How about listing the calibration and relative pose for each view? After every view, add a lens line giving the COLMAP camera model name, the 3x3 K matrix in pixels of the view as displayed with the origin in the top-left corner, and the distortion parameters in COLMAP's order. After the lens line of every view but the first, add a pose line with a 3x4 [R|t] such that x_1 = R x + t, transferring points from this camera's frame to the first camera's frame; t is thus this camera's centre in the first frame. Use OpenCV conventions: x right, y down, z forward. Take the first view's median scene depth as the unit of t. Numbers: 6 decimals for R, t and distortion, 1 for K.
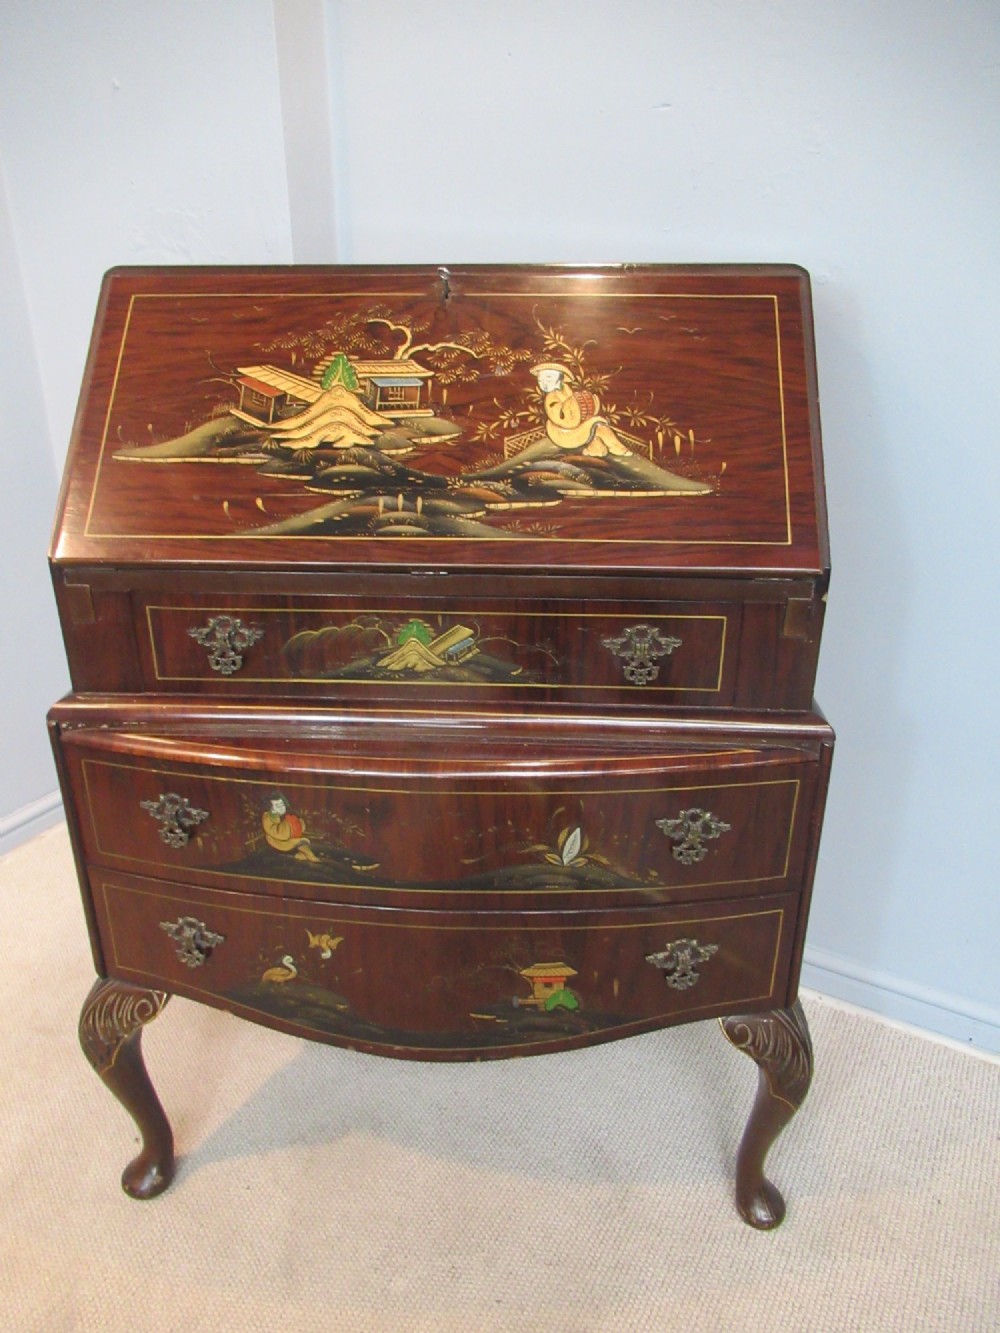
lens RADIAL K [[1013.6, 0, 493.7], [0, 1013.6, 648.2], [0, 0, 1]] dist [-0.016294, 0.010961]
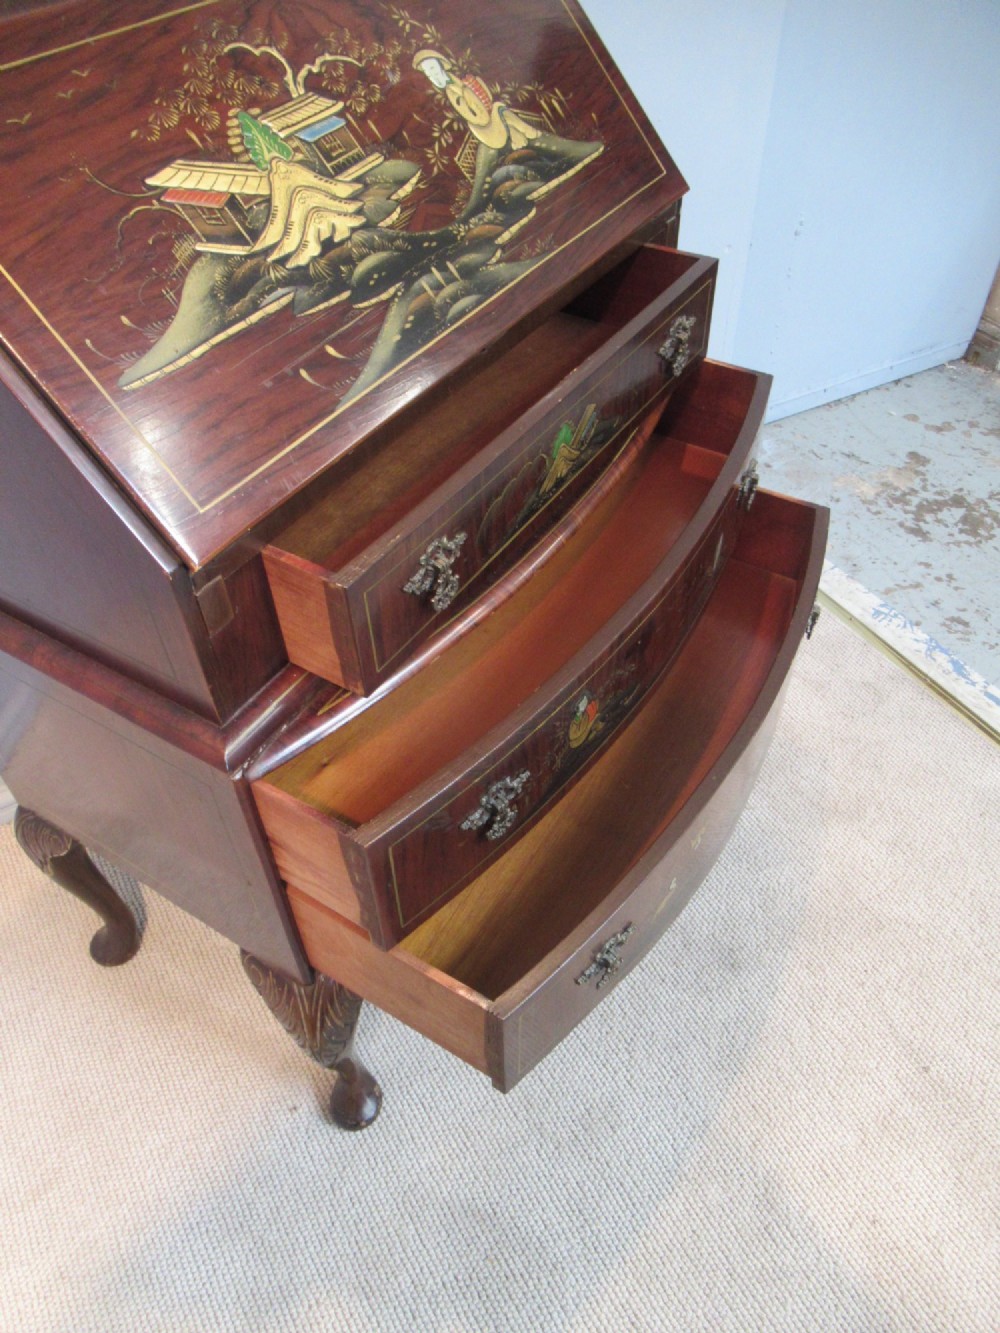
lens RADIAL K [[1013.6, 0, 512.9], [0, 1013.6, 659.4], [0, 0, 1]] dist [-0.016294, 0.010961]
pose [[0.477463, -0.625566, 0.617006, -0.754930], [0.344425, 0.779271, 0.523553, -0.304809], [-0.808332, -0.037464, 0.587534, 0.432203]]
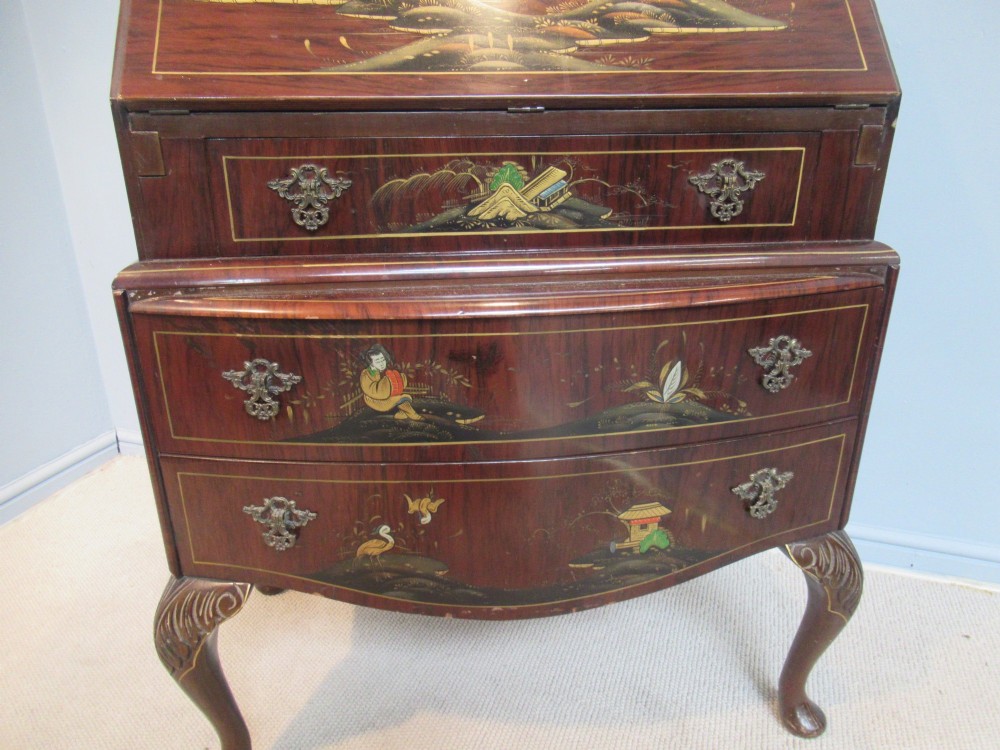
lens RADIAL K [[760.4, 0, 501.2], [0, 760.4, 368.9], [0, 0, 1]] dist [-0.016294, 0.010961]
pose [[0.983494, -0.064584, 0.169023, -0.220398], [0.066394, 0.997781, -0.005071, 0.174218], [-0.168321, 0.016209, 0.985599, 0.268946]]
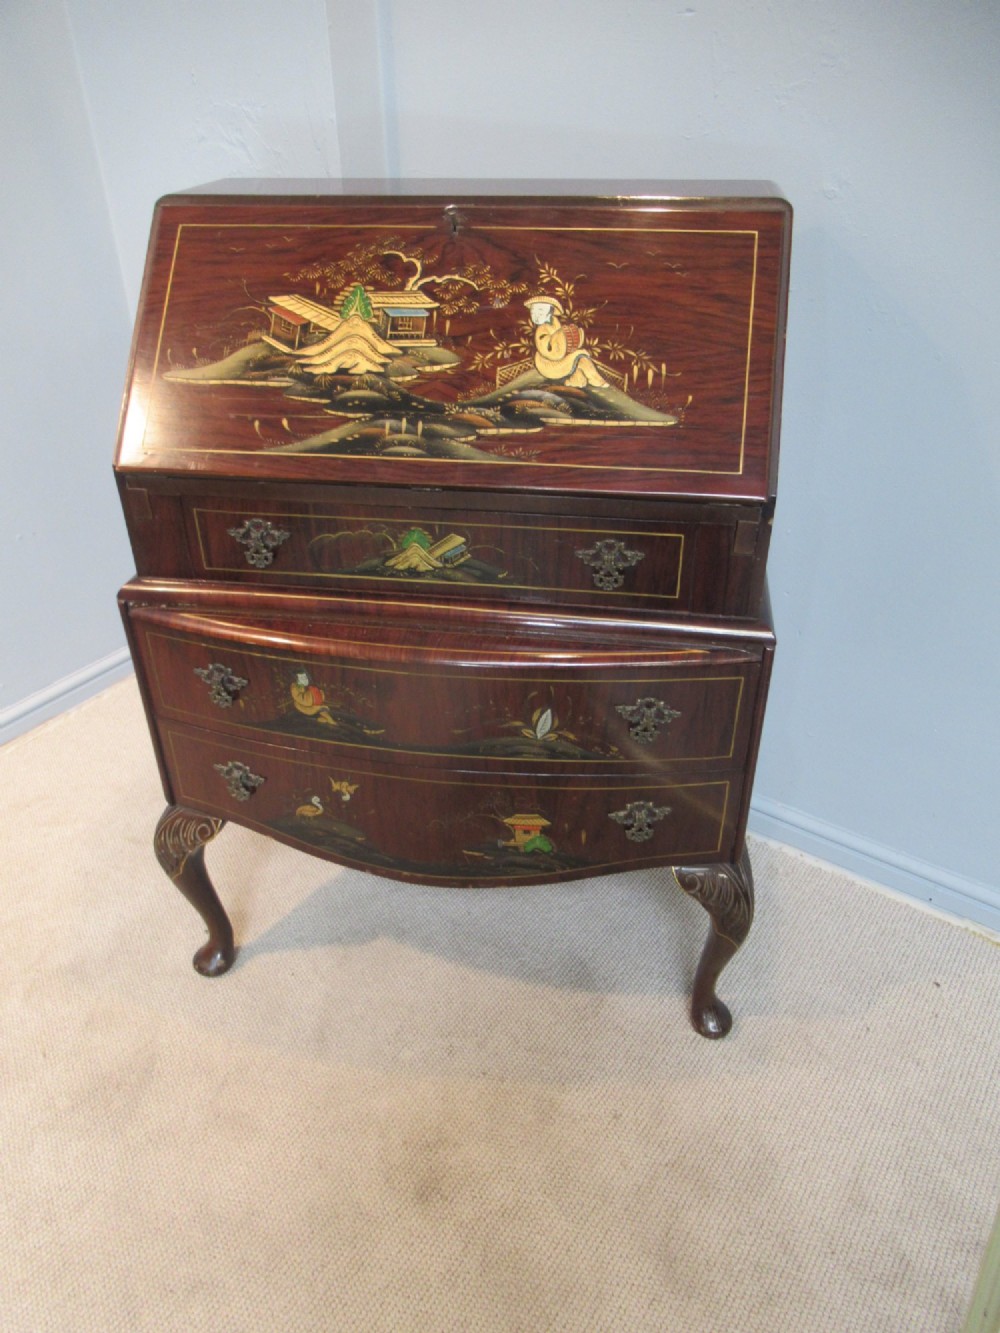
lens RADIAL K [[1002.3, 0, 486.4], [0, 1002.3, 654.2], [0, 0, 1]] dist [-0.016655, 0.008268]
pose [[0.994437, 0.043670, -0.095851, 0.117918], [-0.027458, 0.986017, 0.164365, -0.075008], [0.101689, -0.160819, 0.981732, -0.145338]]
